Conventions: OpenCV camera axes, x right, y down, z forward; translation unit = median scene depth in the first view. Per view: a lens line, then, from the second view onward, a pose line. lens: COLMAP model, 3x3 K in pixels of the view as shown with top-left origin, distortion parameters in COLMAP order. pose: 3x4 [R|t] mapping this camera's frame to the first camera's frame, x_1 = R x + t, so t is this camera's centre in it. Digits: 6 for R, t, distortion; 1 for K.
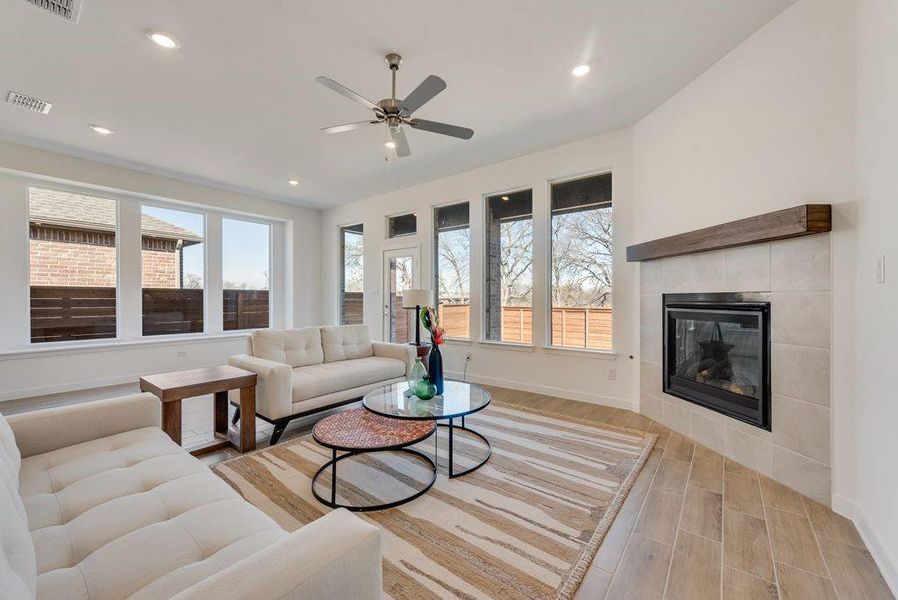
lens RADIAL K [[356.5, 0, 447.2], [0, 356.5, 295.4], [0, 0, 1]] dist [0.010247, -0.000382]
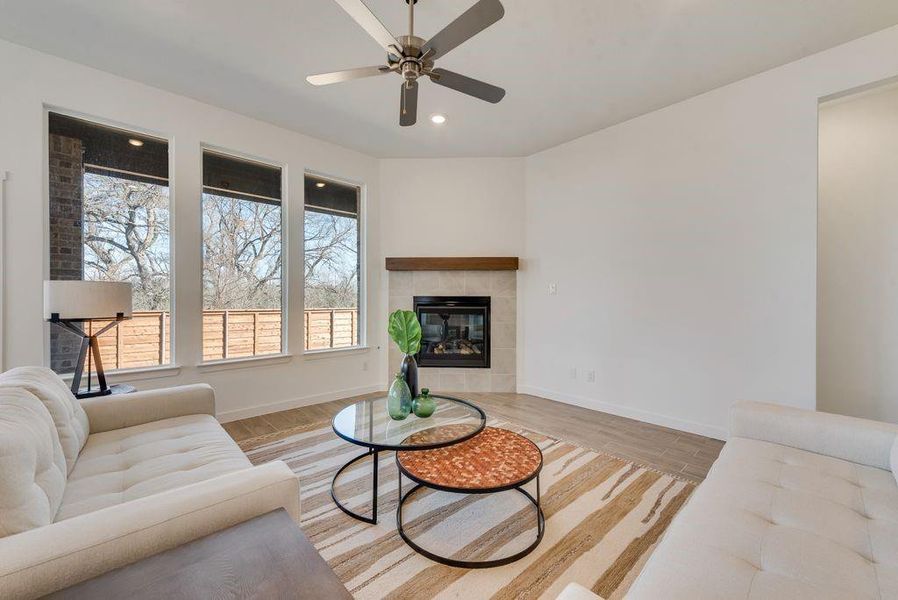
lens RADIAL K [[358.2, 0, 442.8], [0, 358.2, 299.1], [0, 0, 1]] dist [0.006252, -0.000454]
pose [[0.157823, -0.000463, 0.987467, -0.868000], [-0.008812, 0.999959, 0.001877, 0.003119], [-0.987428, -0.008997, 0.157812, 0.784568]]
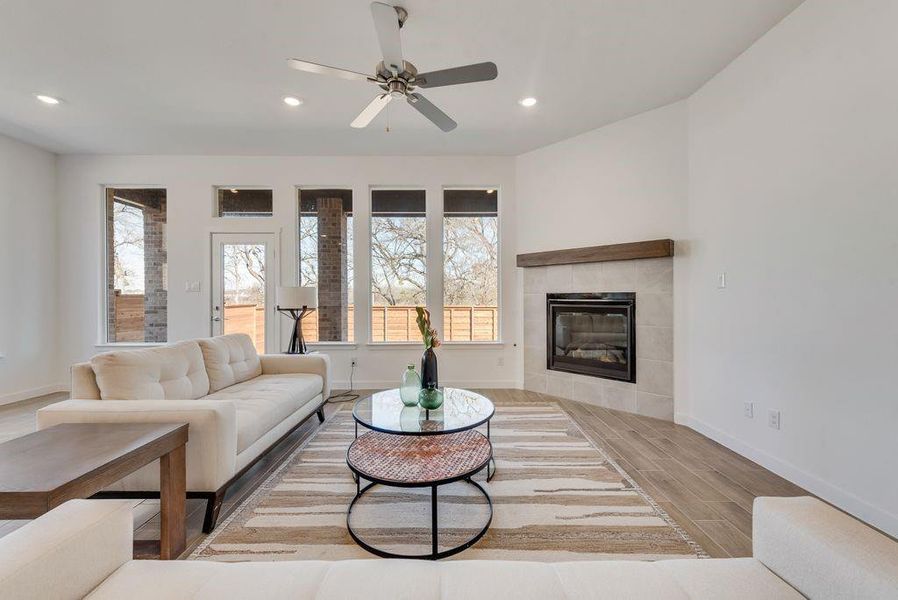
lens RADIAL K [[356.5, 0, 447.2], [0, 356.5, 295.4], [0, 0, 1]] dist [0.010247, -0.000382]
pose [[0.780989, 0.001467, 0.624544, -0.564427], [-0.003098, 0.999994, 0.001525, 0.002720], [-0.624538, -0.003126, 0.780988, 0.256824]]
